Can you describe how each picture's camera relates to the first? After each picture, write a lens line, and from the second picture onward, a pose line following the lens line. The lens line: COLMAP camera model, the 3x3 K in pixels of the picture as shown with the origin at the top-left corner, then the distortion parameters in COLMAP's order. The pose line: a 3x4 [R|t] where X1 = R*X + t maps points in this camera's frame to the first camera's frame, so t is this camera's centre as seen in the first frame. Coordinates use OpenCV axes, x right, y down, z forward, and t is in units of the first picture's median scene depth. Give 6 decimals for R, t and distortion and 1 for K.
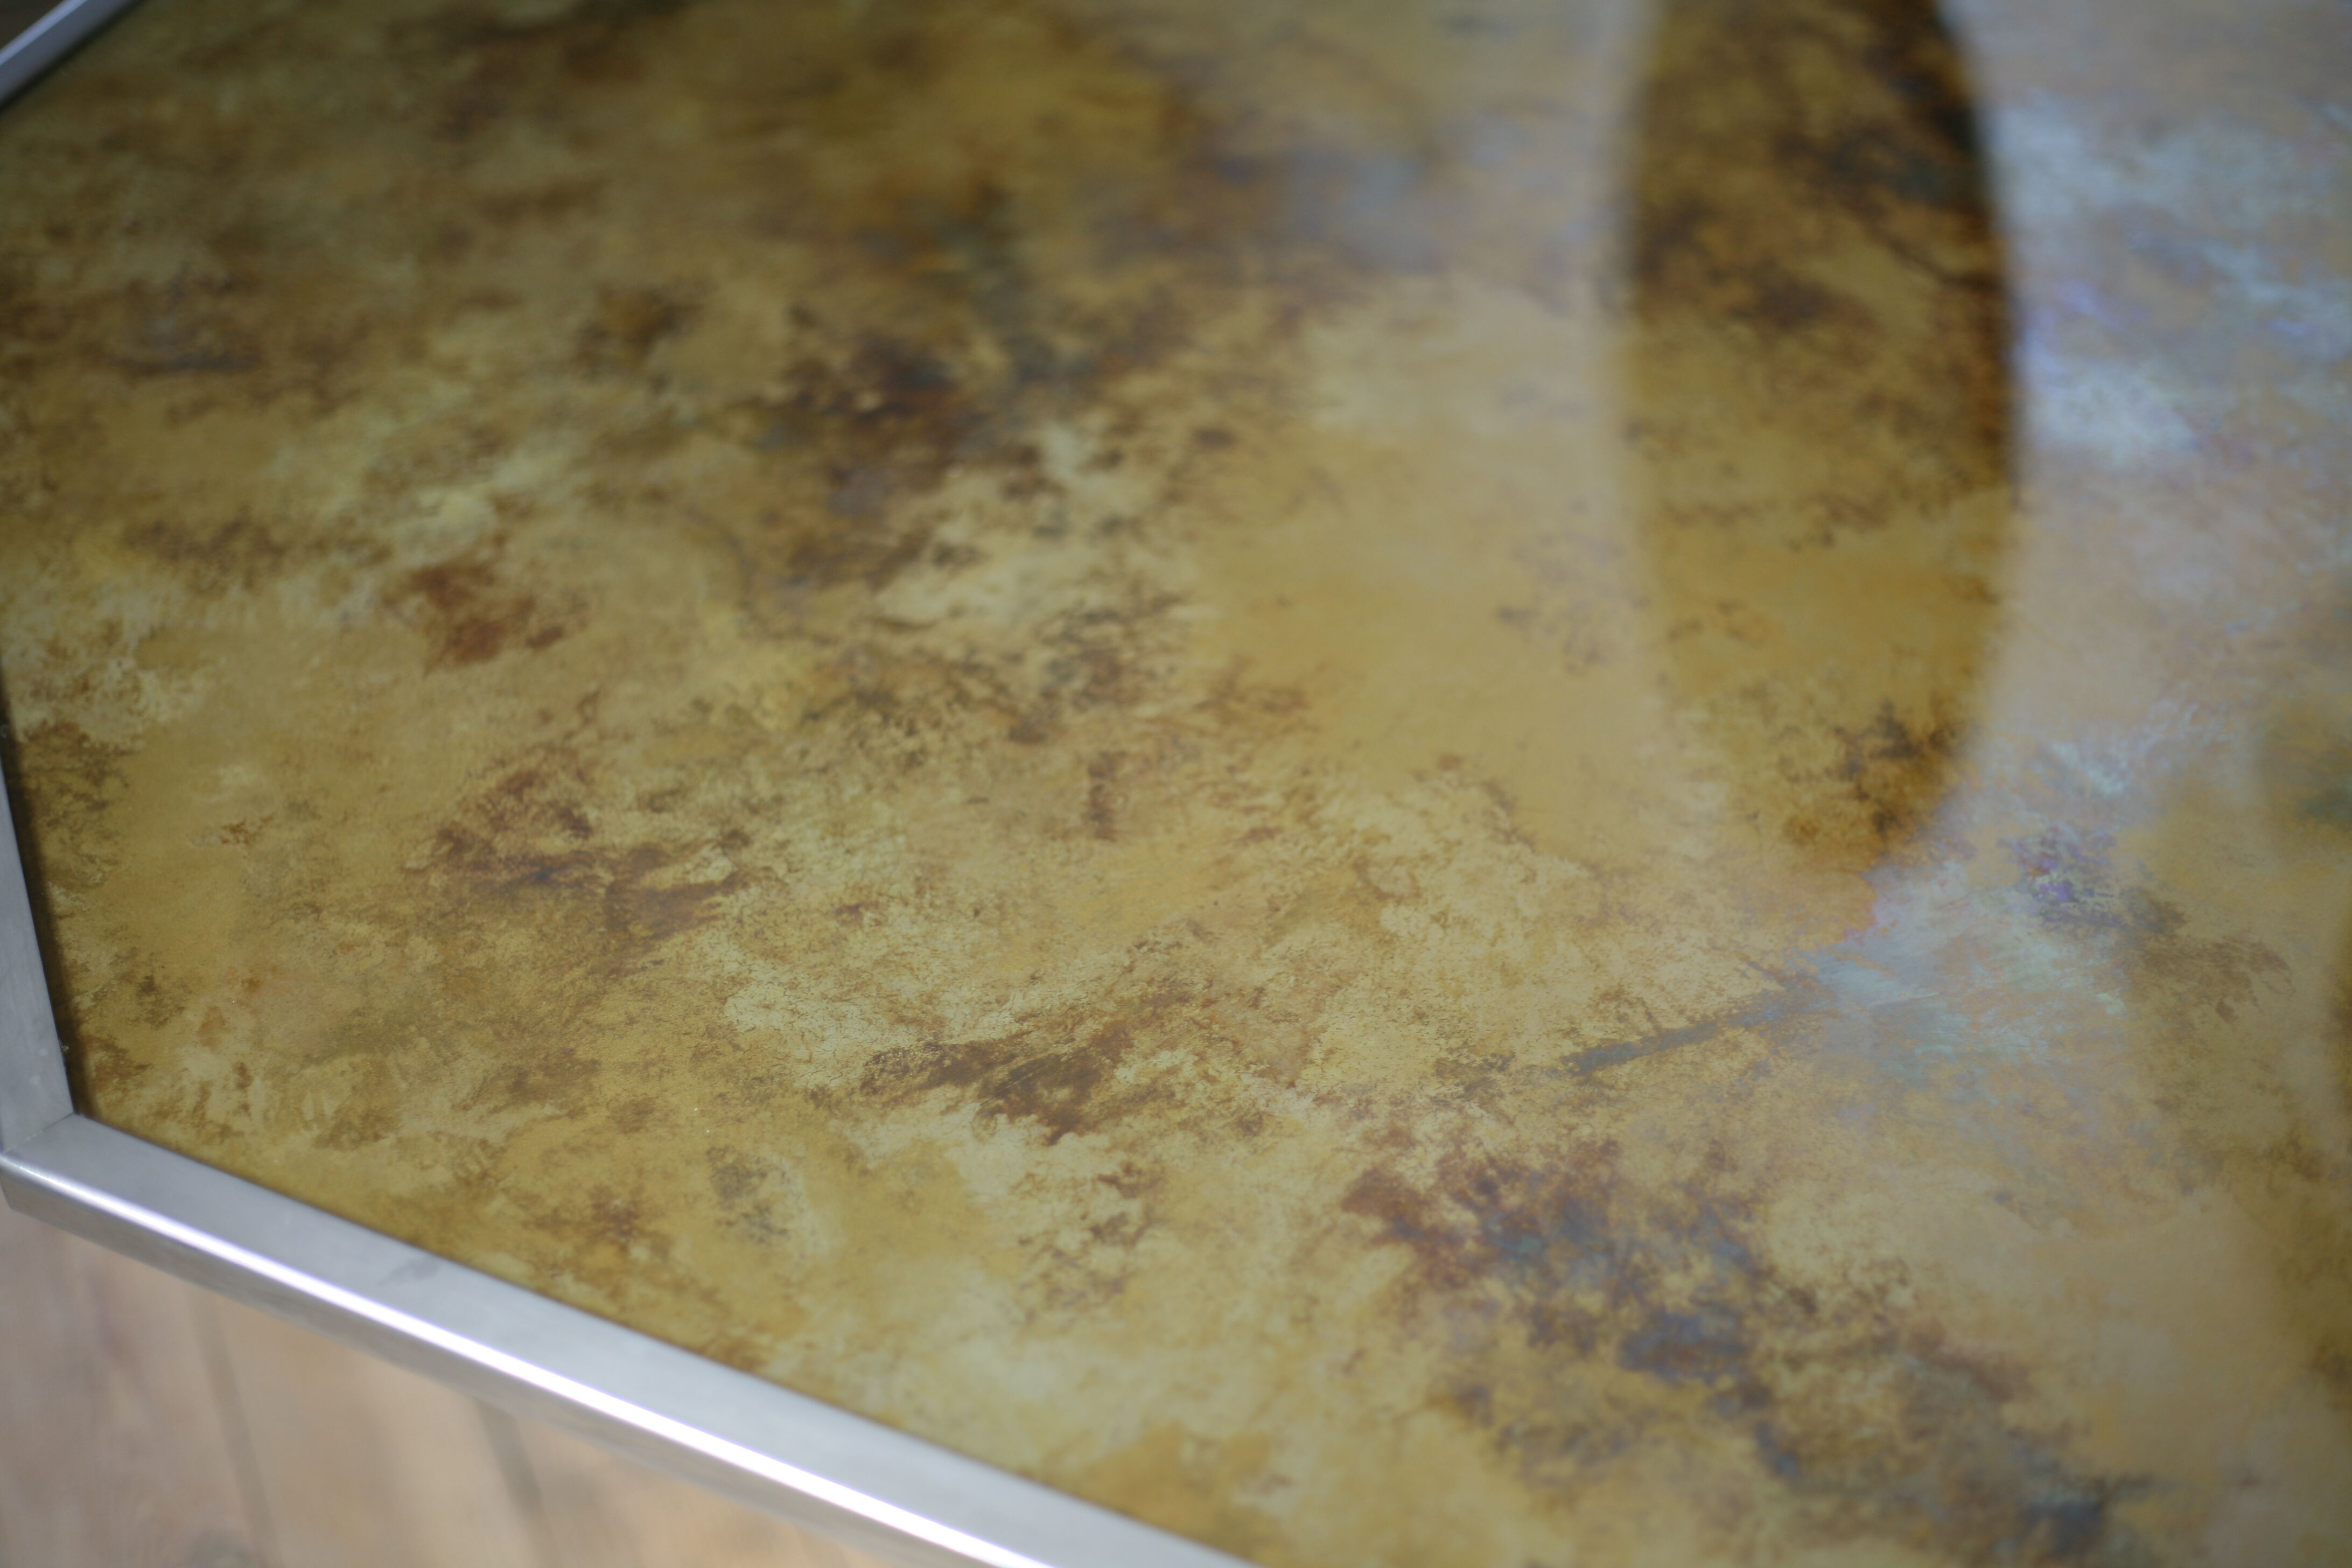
lens RADIAL K [[3596.9, 0, 1178.3], [0, 3596.9, 795.9], [0, 0, 1]] dist [-0.143658, 0.000000]
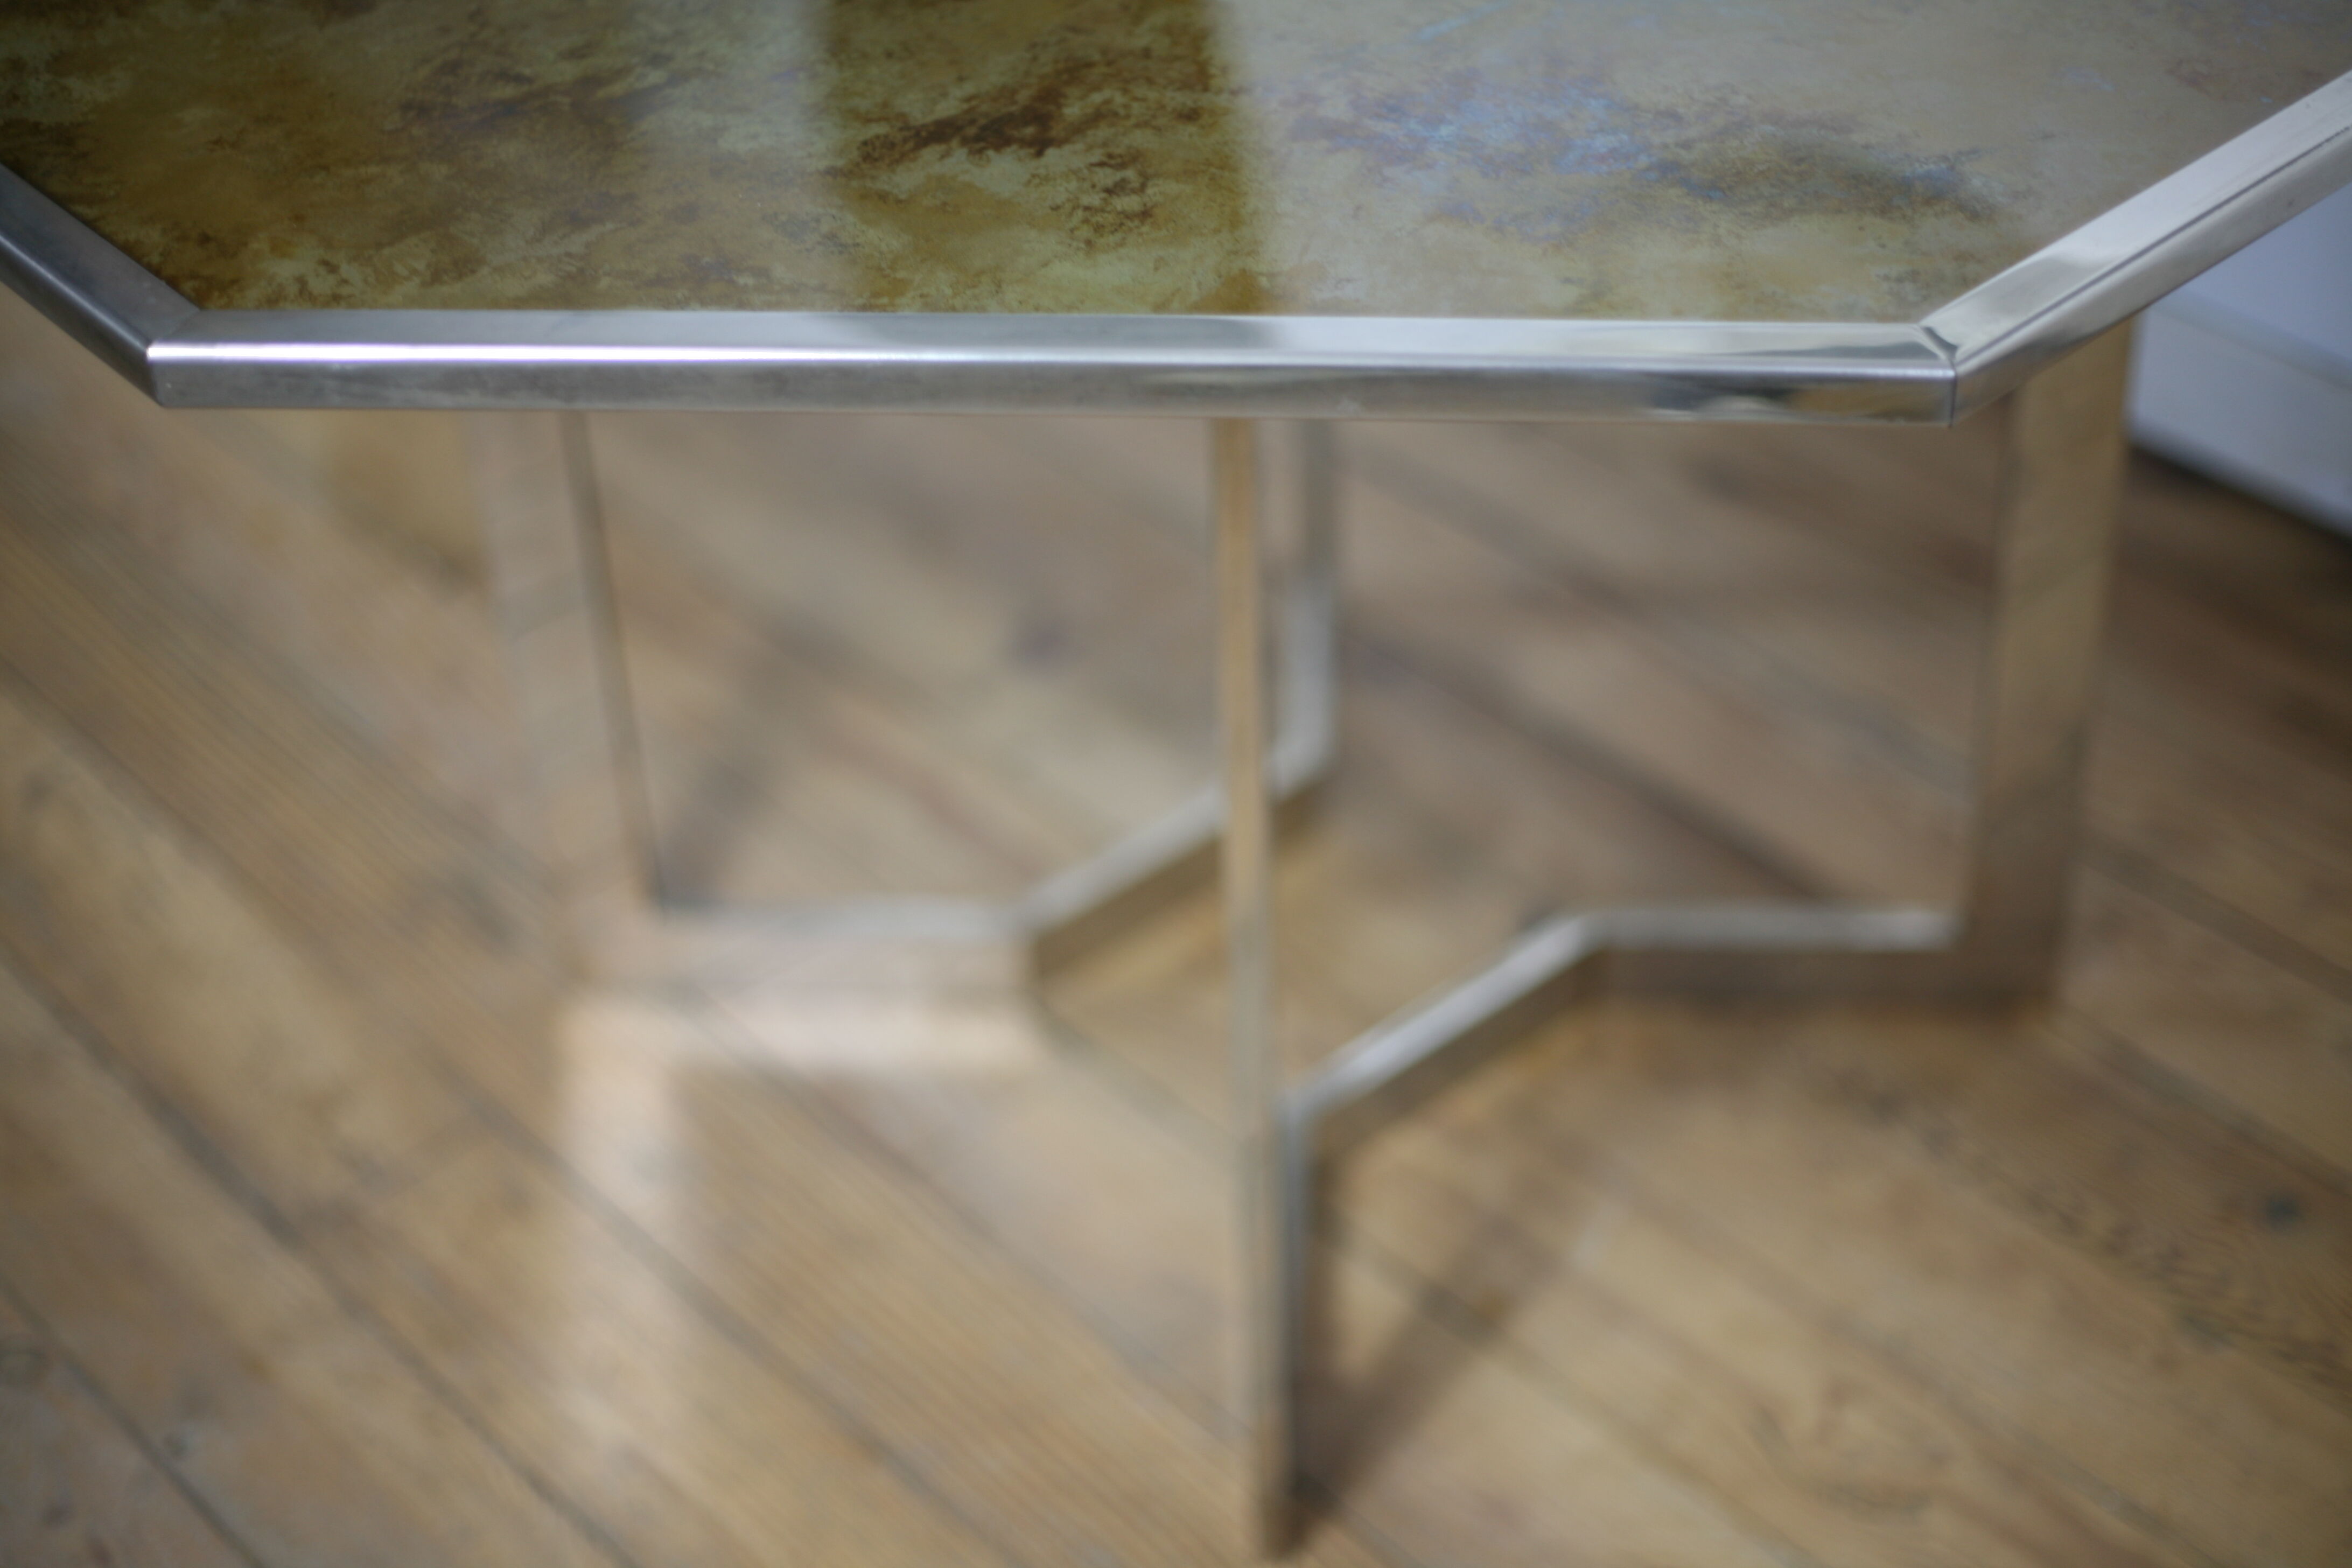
lens RADIAL K [[3596.9, 0, 1169.9], [0, 3596.9, 772.7], [0, 0, 1]] dist [-0.143658, 0.000000]
pose [[0.939376, -0.229657, 0.254618, -0.328112], [0.249483, 0.967186, -0.048062, 0.345629], [-0.235225, 0.108671, 0.965847, -0.130115]]
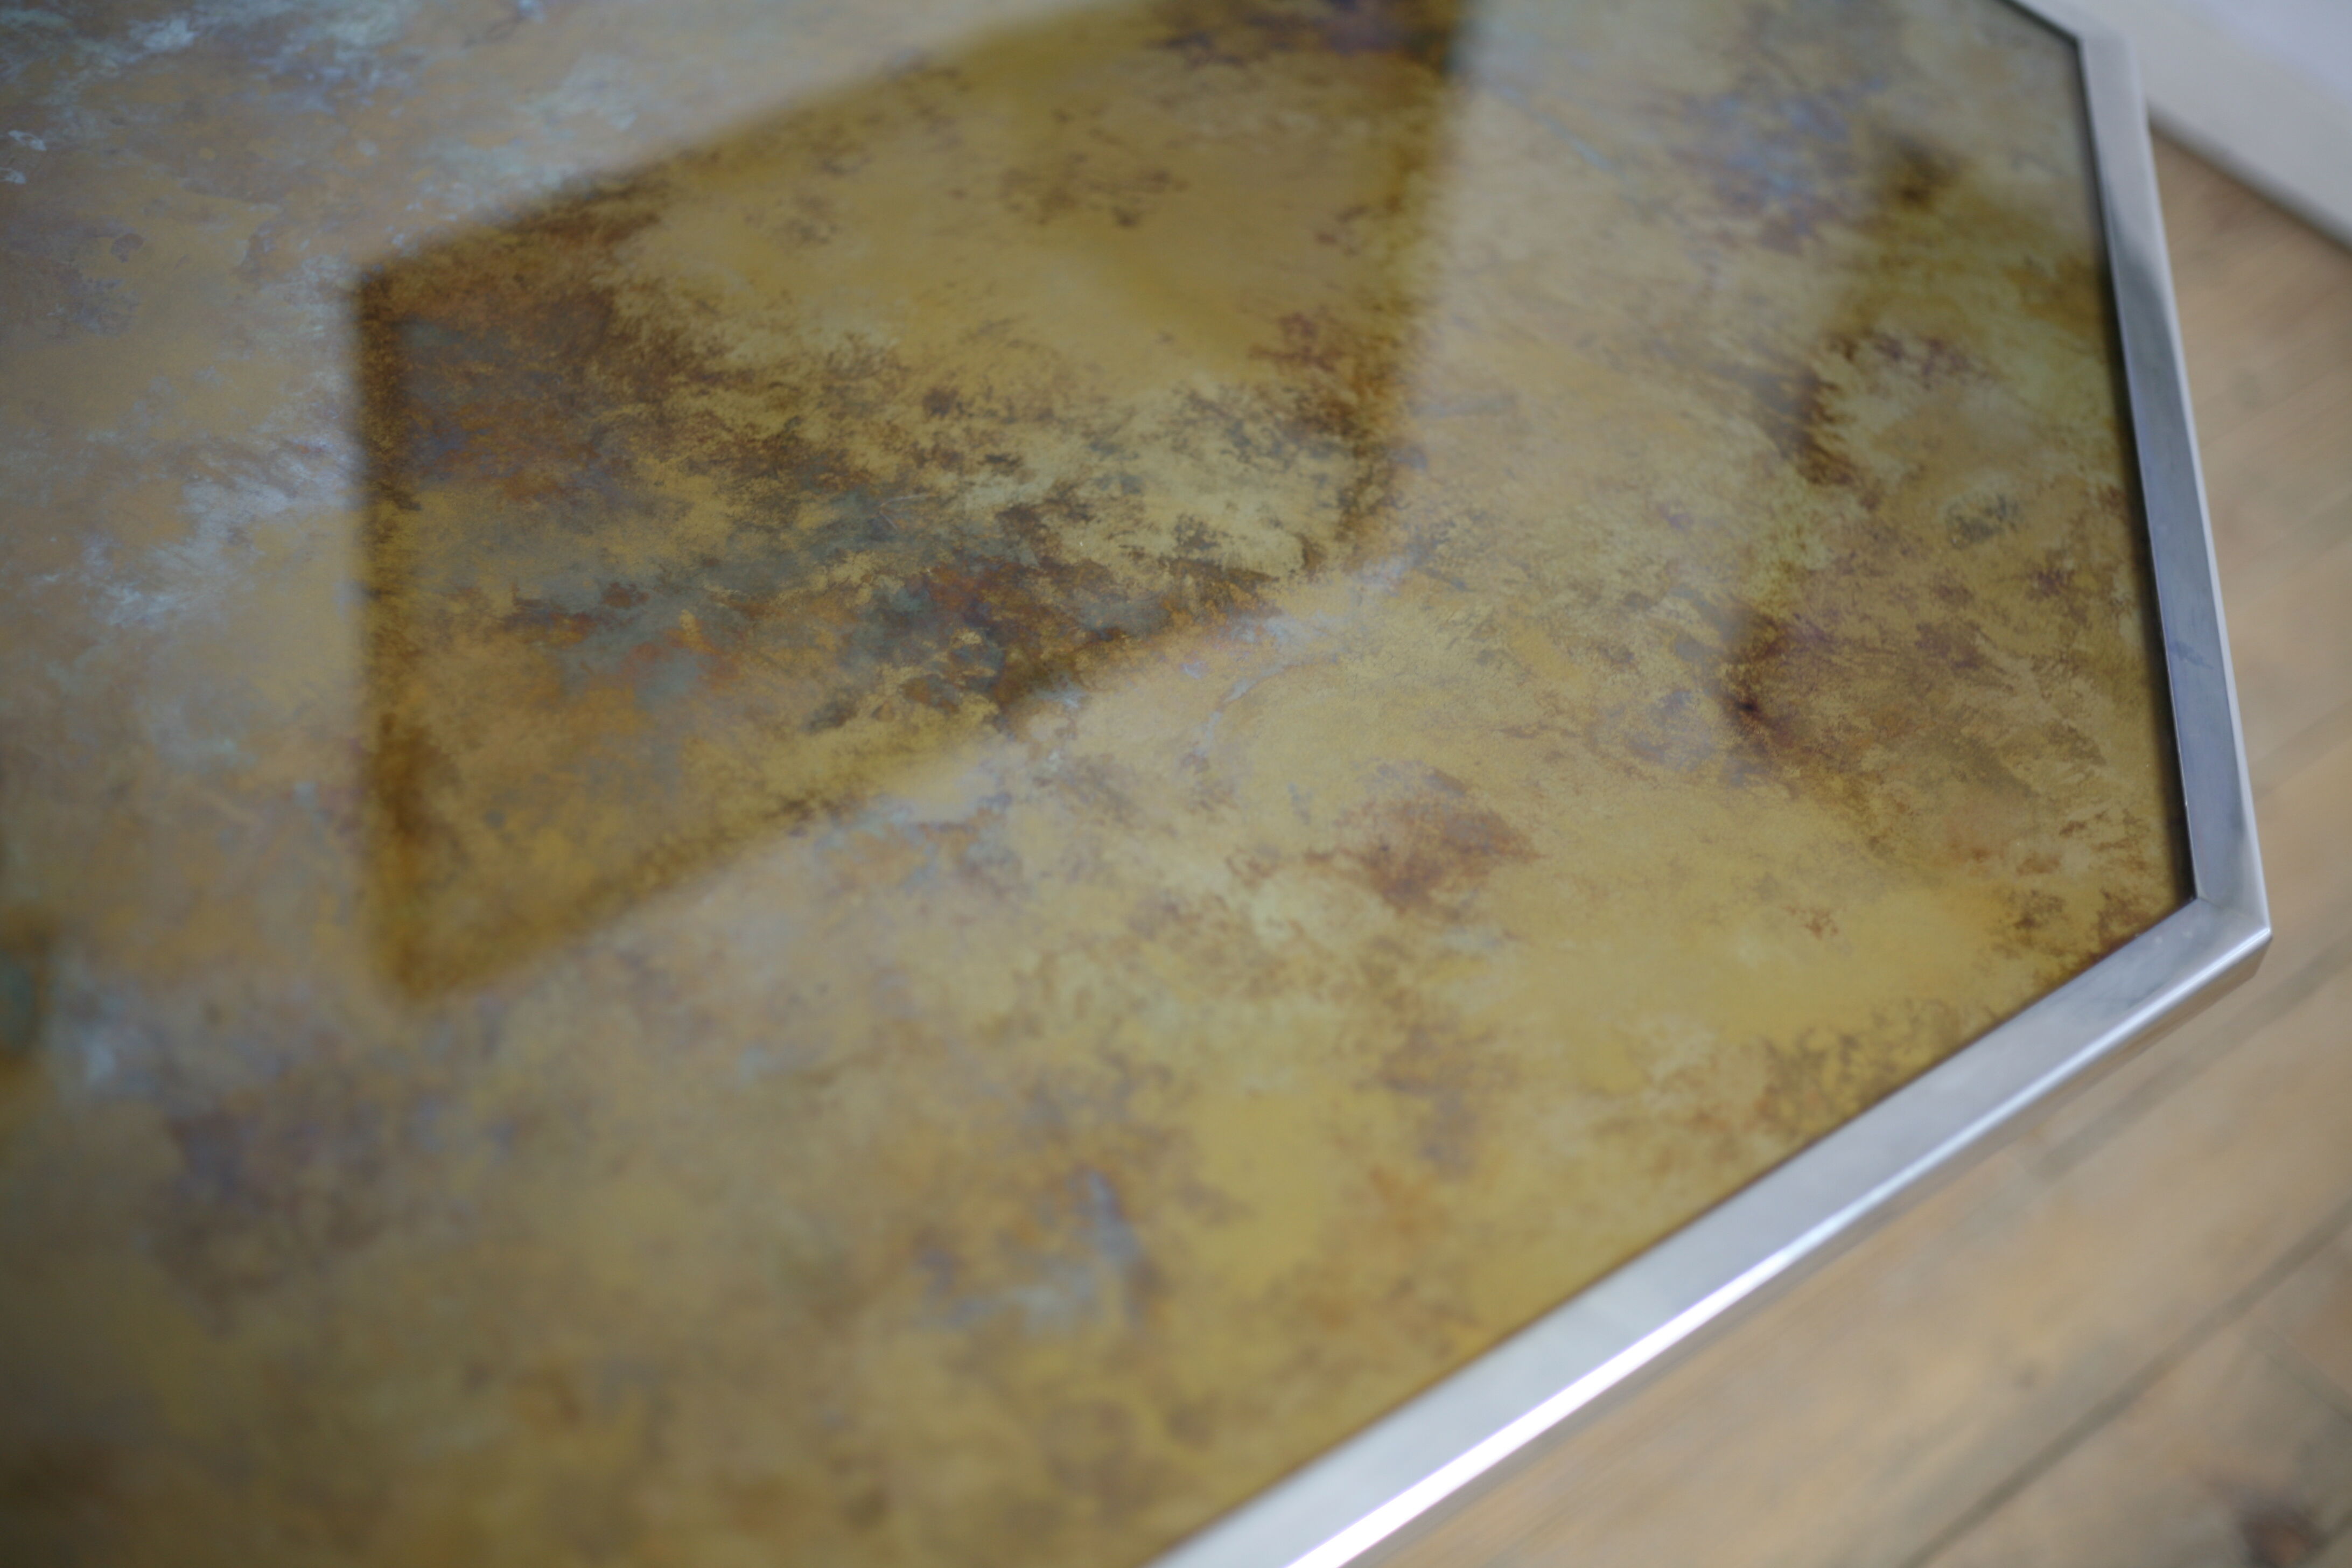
lens RADIAL K [[3596.9, 0, 1185.4], [0, 3596.9, 777.6], [0, 0, 1]] dist [-0.143658, 0.000000]
pose [[-0.319110, -0.663670, 0.676544, -0.905498], [0.547342, 0.453714, 0.703249, -0.857569], [-0.773683, 0.594714, 0.218470, 0.936751]]
